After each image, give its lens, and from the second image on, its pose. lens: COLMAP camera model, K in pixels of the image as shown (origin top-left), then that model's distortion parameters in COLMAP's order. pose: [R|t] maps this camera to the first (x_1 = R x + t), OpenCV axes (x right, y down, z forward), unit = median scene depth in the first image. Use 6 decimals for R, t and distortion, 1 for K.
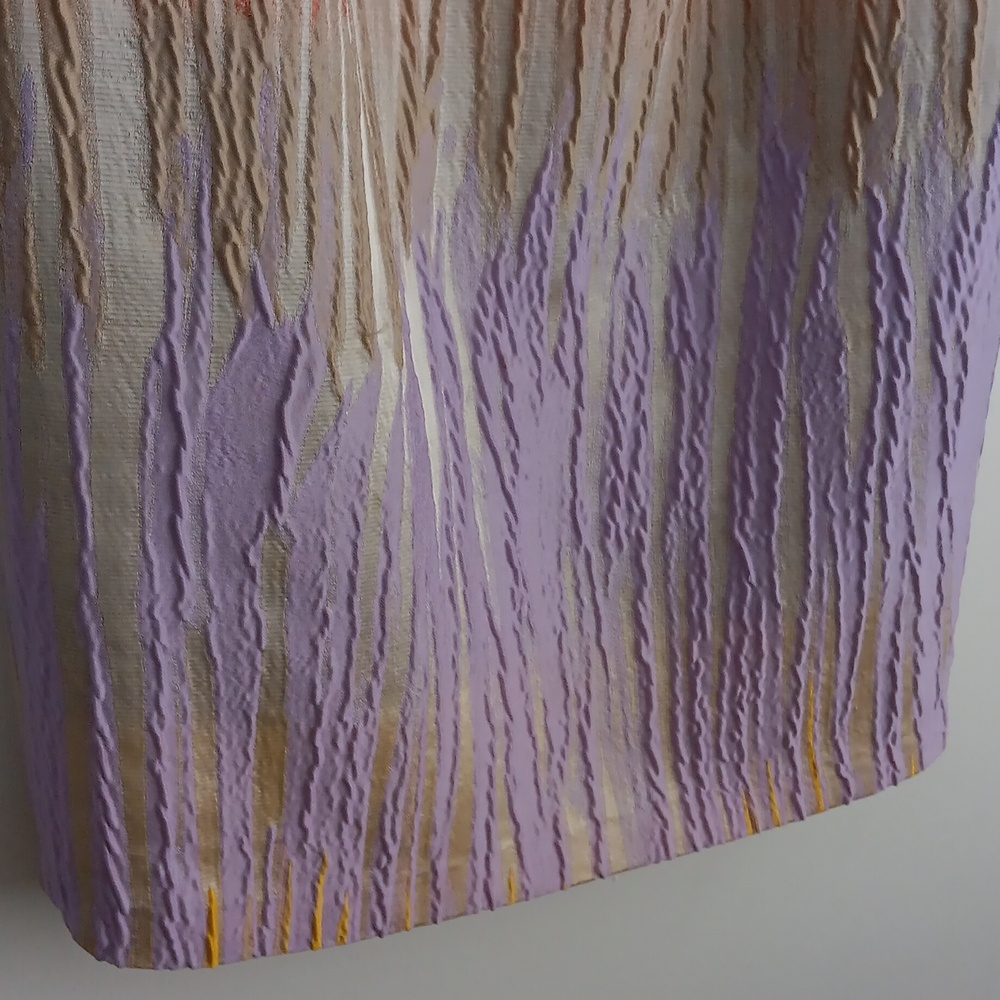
lens RADIAL K [[1723.5, 0, 498.7], [0, 1723.5, 501.5], [0, 0, 1]] dist [0.140763, -0.129911]
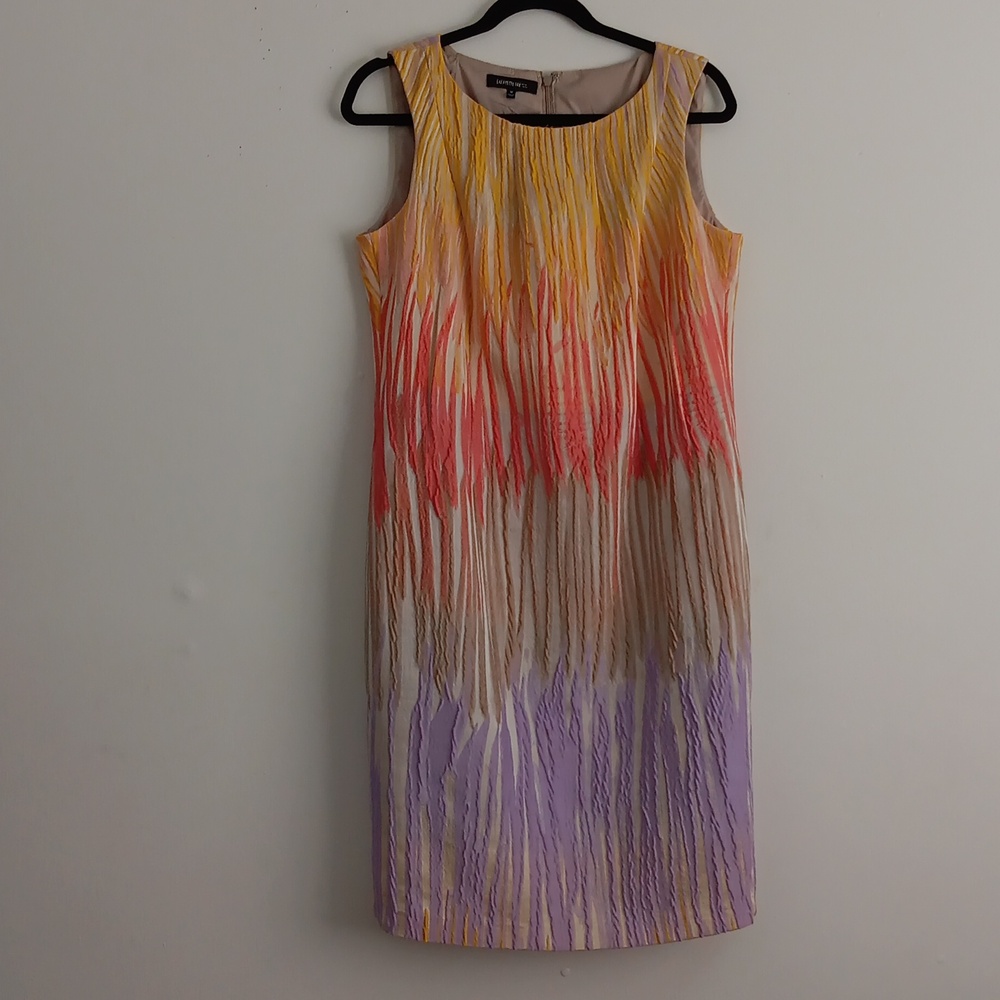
lens RADIAL K [[1723.5, 0, 498.7], [0, 1723.5, 501.5], [0, 0, 1]] dist [0.140763, -0.129911]
pose [[0.941220, -0.033259, -0.336152, 0.881709], [-0.101109, 0.921778, -0.374303, 0.631209], [0.322307, 0.386290, 0.864233, -1.593114]]
